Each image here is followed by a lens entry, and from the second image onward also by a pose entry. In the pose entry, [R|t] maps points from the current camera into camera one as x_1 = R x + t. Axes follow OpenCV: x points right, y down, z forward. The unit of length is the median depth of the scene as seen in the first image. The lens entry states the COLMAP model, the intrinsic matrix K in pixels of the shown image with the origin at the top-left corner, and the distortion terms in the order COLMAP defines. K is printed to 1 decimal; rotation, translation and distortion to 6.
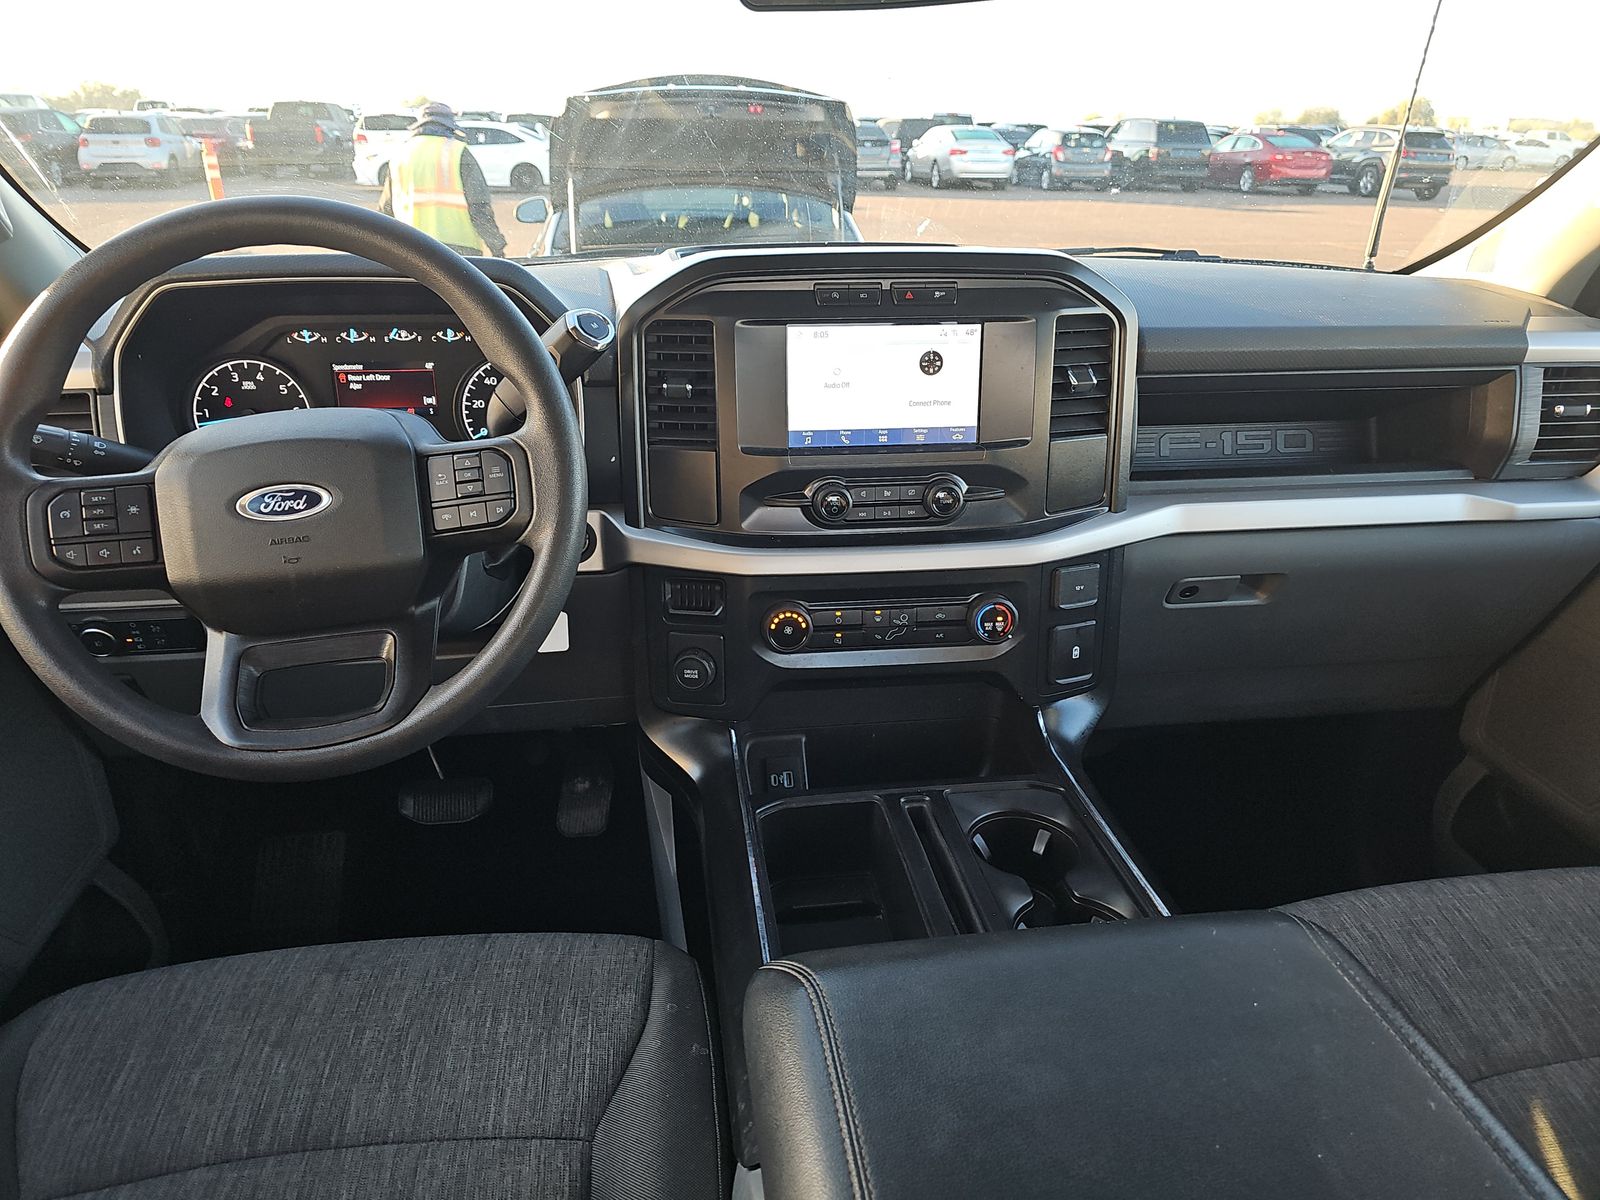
lens RADIAL K [[1194.5, 0, 800.0], [0, 1194.5, 600.0], [0, 0, 1]] dist [0.075859, -0.140116]
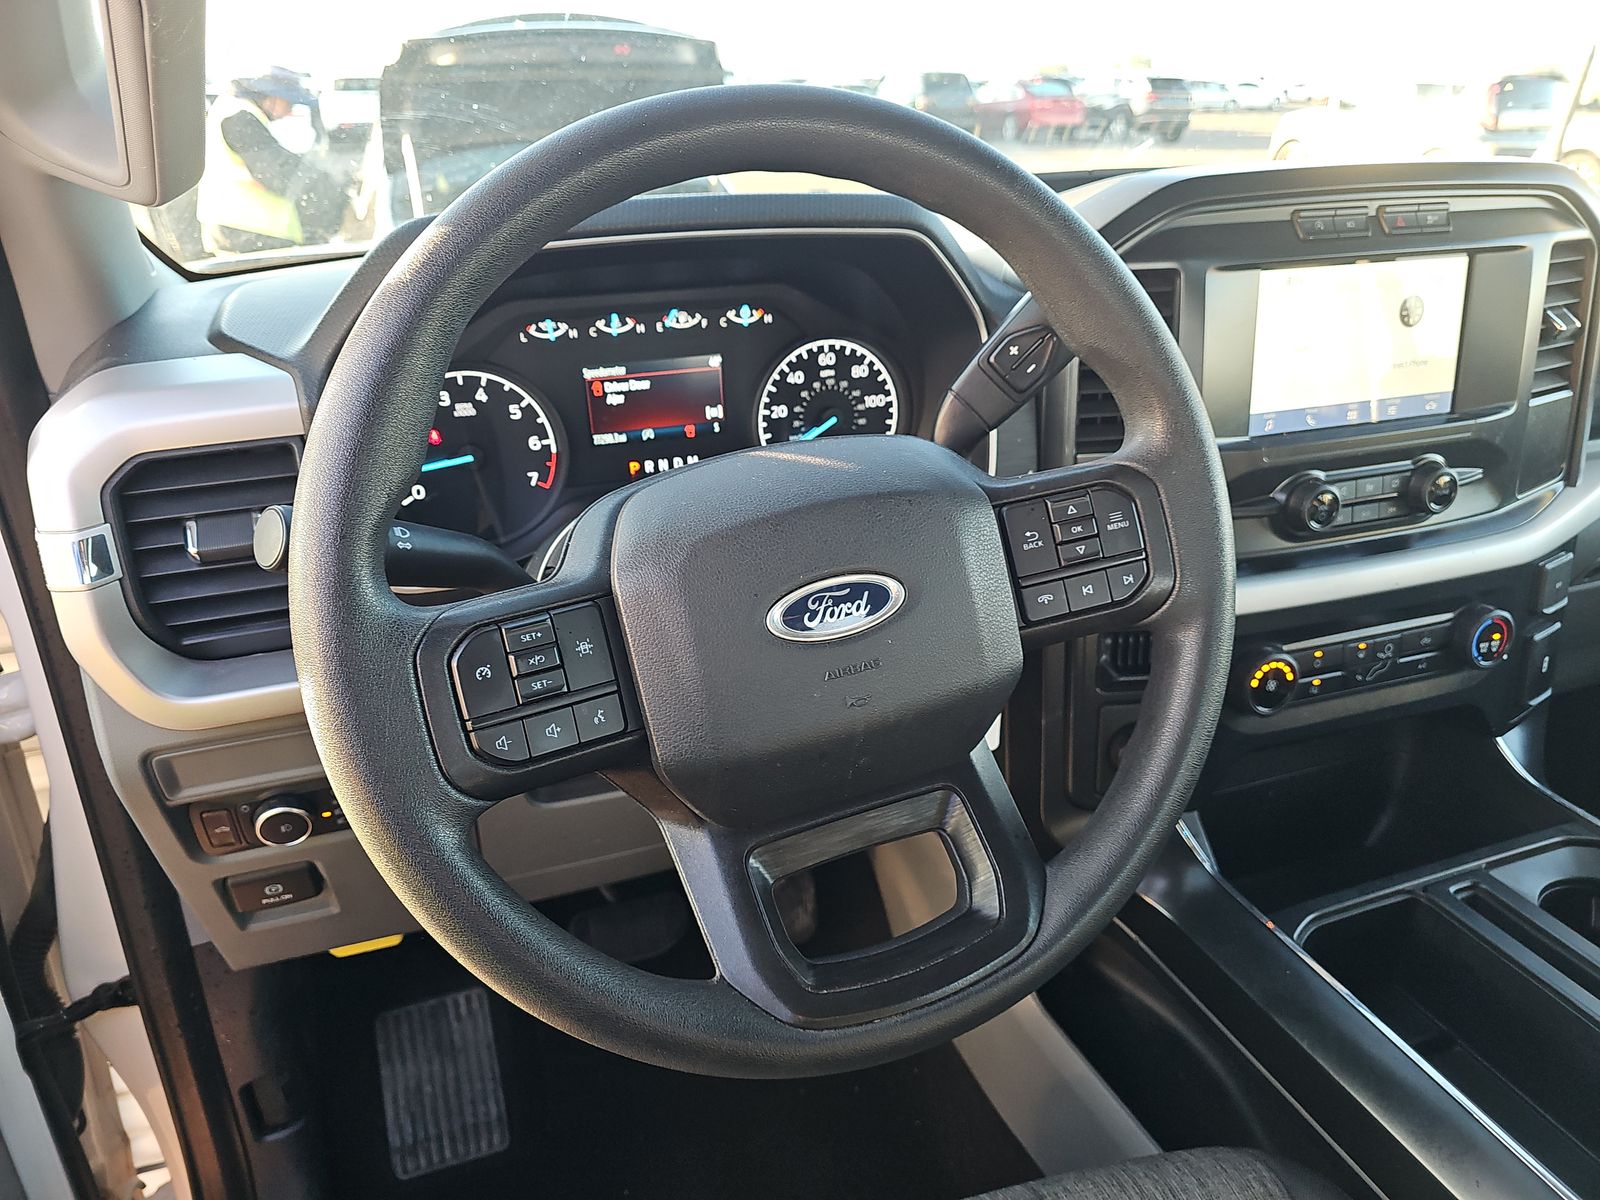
lens RADIAL K [[1194.5, 0, 800.0], [0, 1194.5, 600.0], [0, 0, 1]] dist [0.075859, -0.140116]
pose [[0.975796, -0.104648, 0.192018, -0.415475], [0.099436, 0.994370, 0.036607, -0.080136], [-0.194767, -0.016628, 0.980708, 0.317031]]
